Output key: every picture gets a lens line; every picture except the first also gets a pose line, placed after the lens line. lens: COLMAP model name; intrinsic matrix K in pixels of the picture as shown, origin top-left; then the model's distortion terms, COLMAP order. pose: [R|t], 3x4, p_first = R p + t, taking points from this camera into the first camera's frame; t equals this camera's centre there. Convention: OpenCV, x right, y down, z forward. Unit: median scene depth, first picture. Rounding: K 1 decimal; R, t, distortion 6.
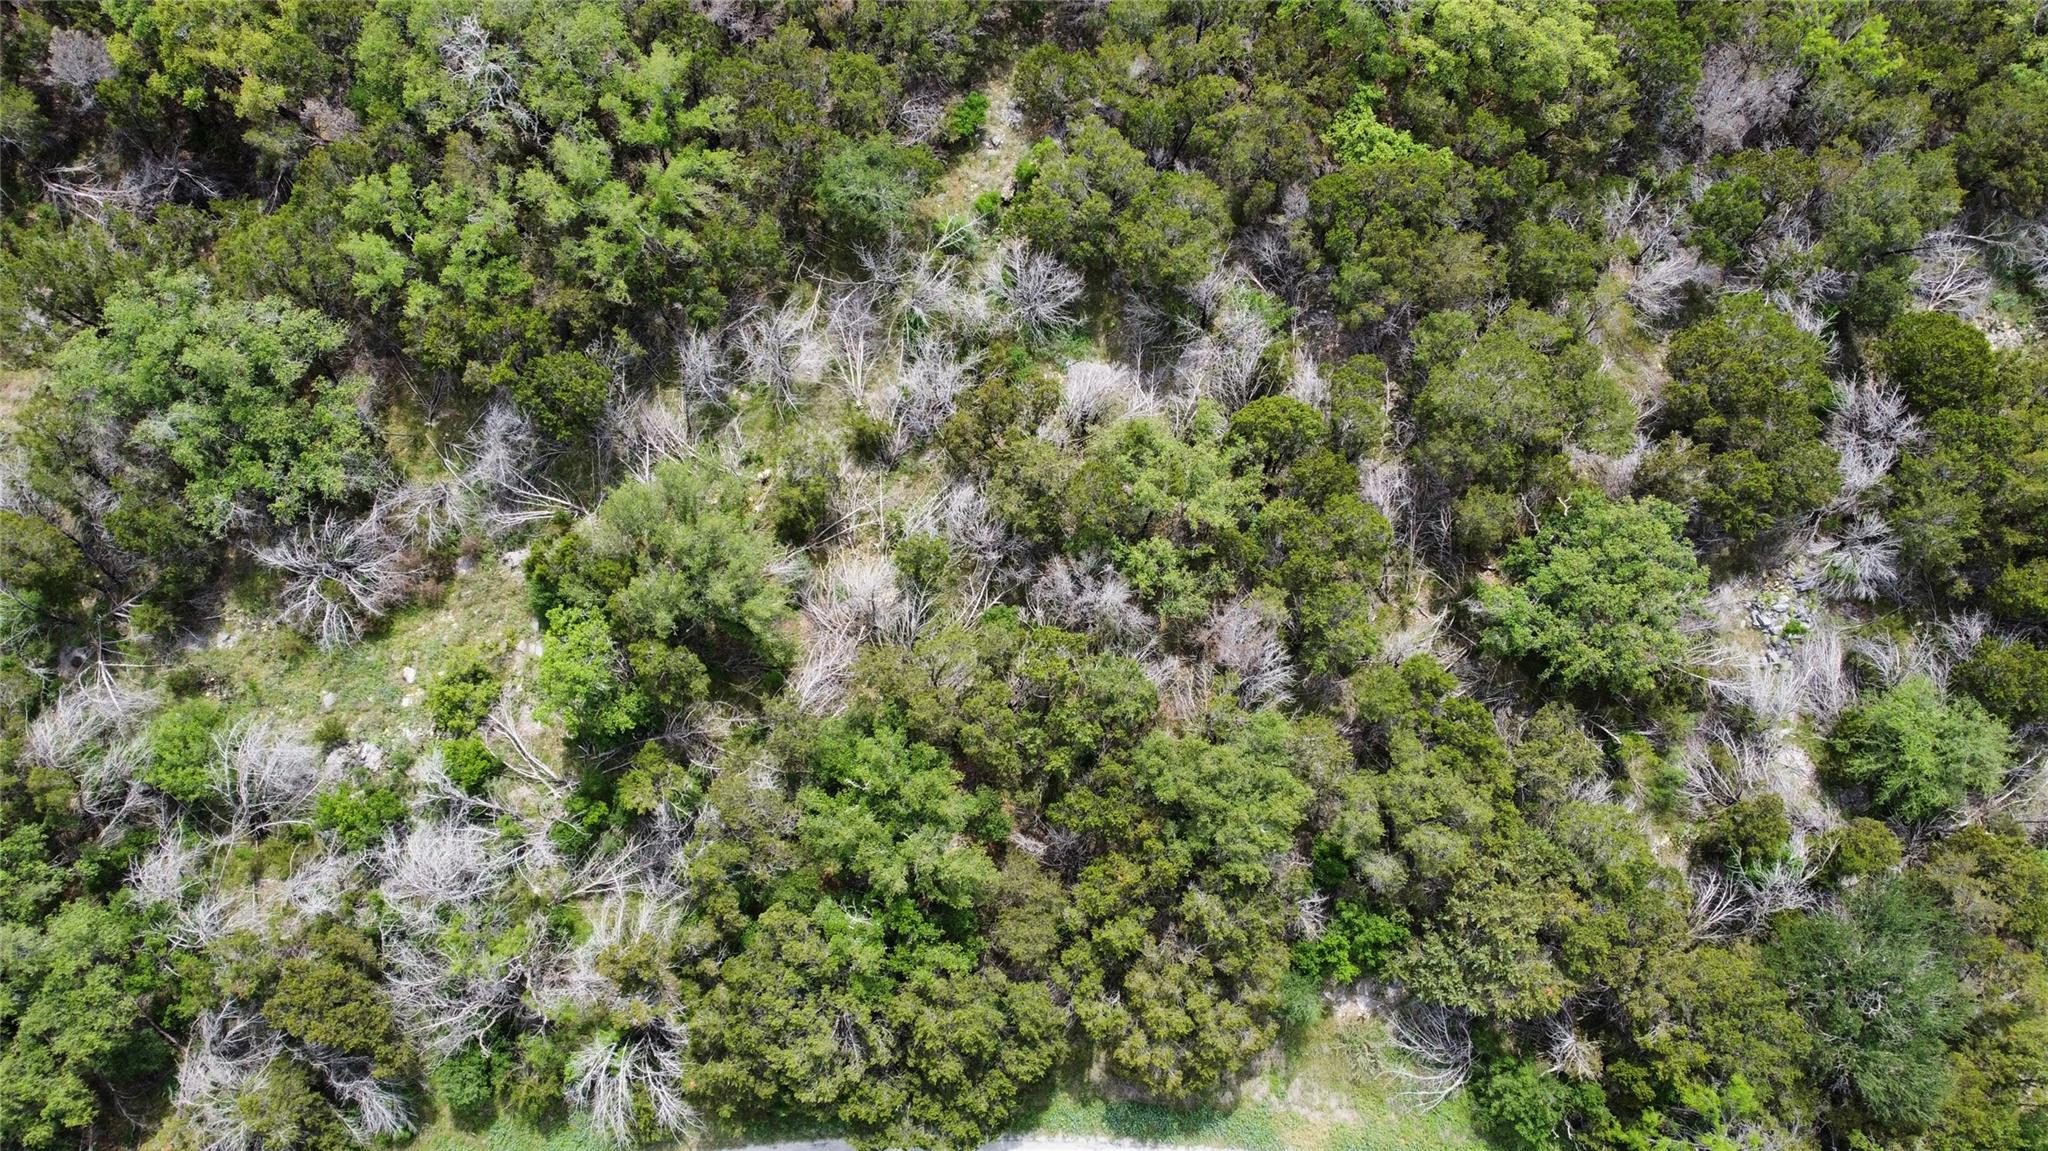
lens RADIAL K [[1528.8, 0, 1027.3], [0, 1528.8, 580.1], [0, 0, 1]] dist [0.007792, -0.011906]
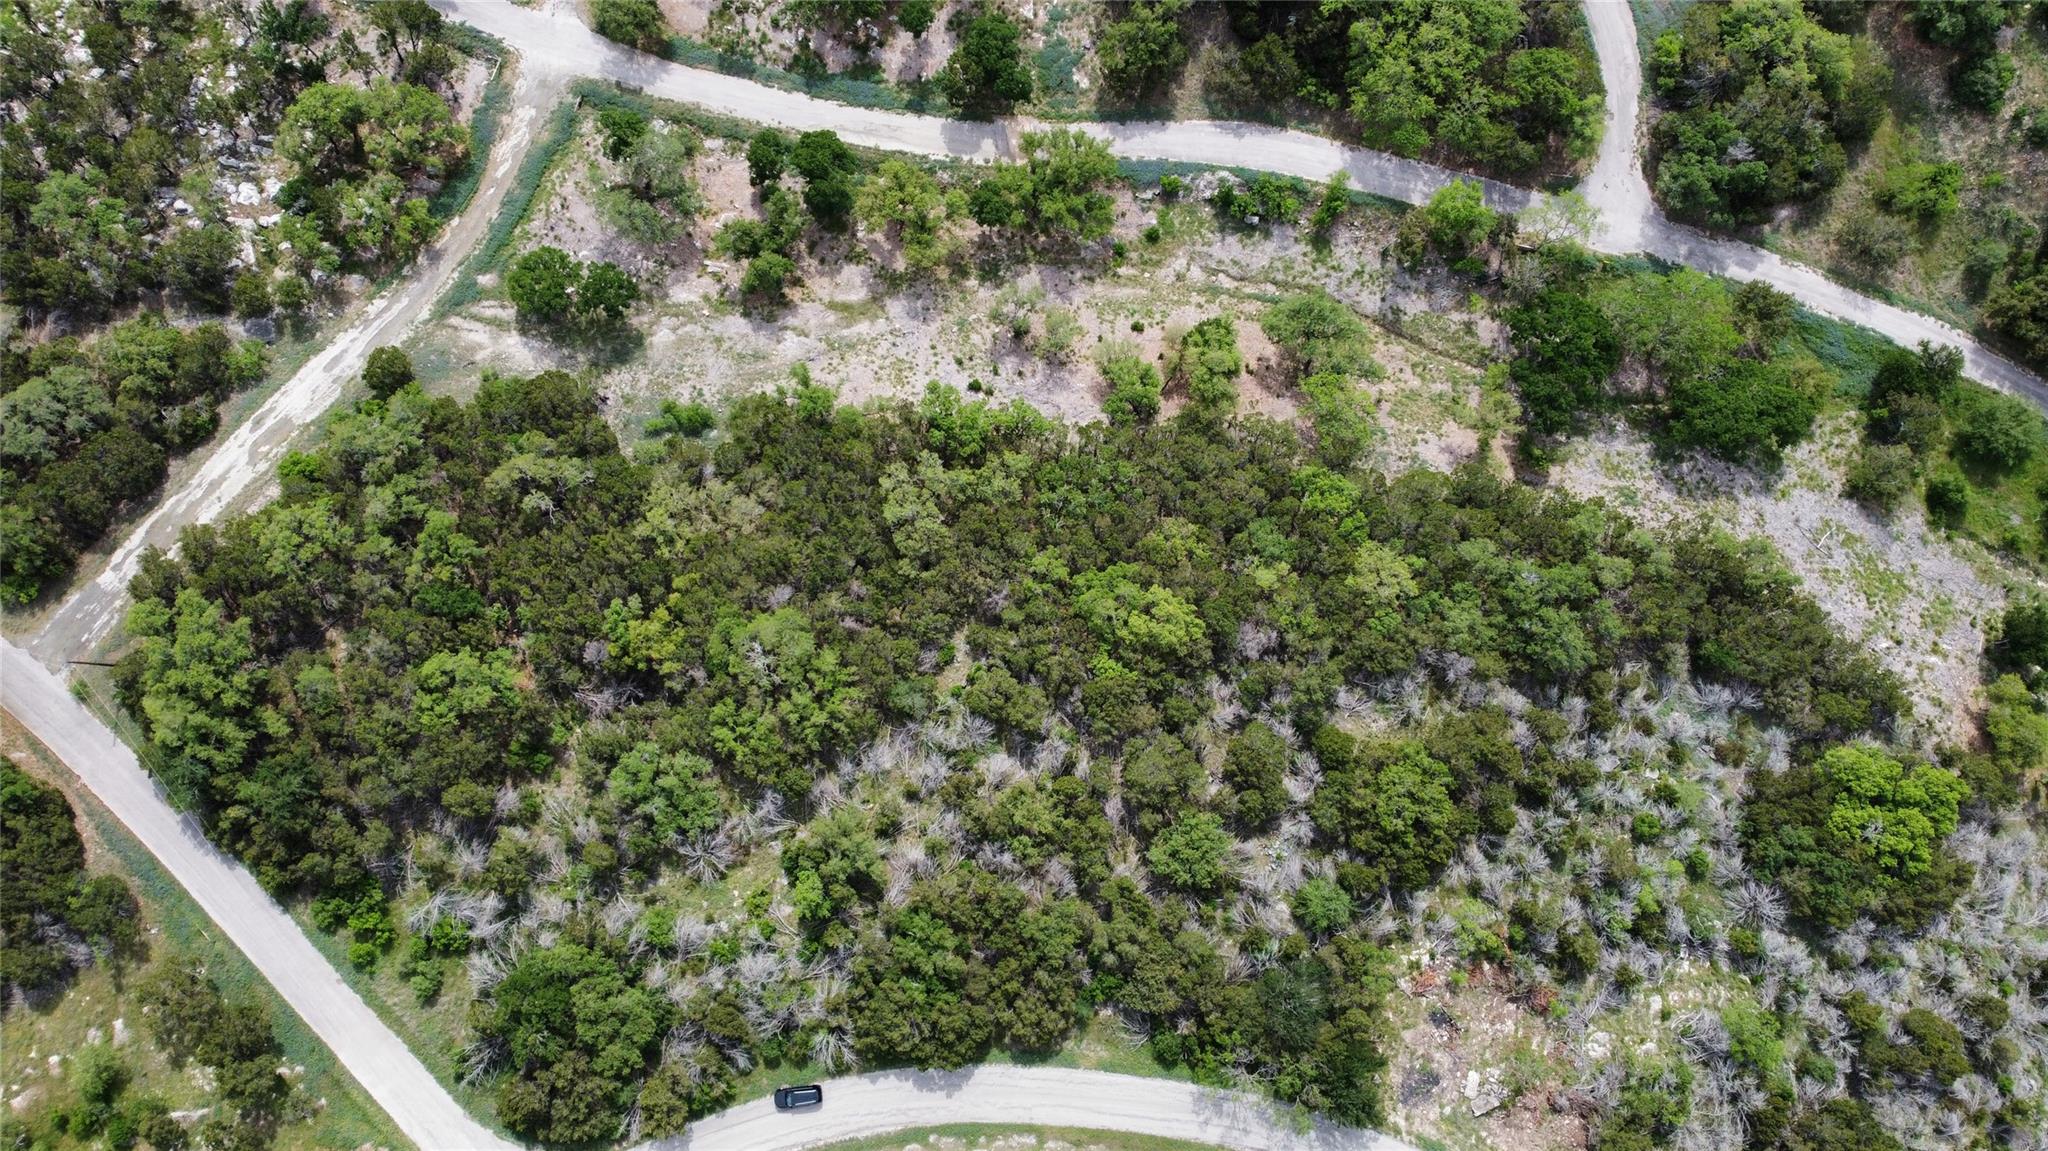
lens RADIAL K [[1528.8, 0, 1024.7], [0, 1528.8, 587.9], [0, 0, 1]] dist [0.007792, -0.011906]
pose [[0.999509, -0.031006, 0.004500, 0.086714], [0.031103, 0.999242, -0.023412, -0.385716], [-0.003771, 0.023540, 0.999716, -1.621663]]
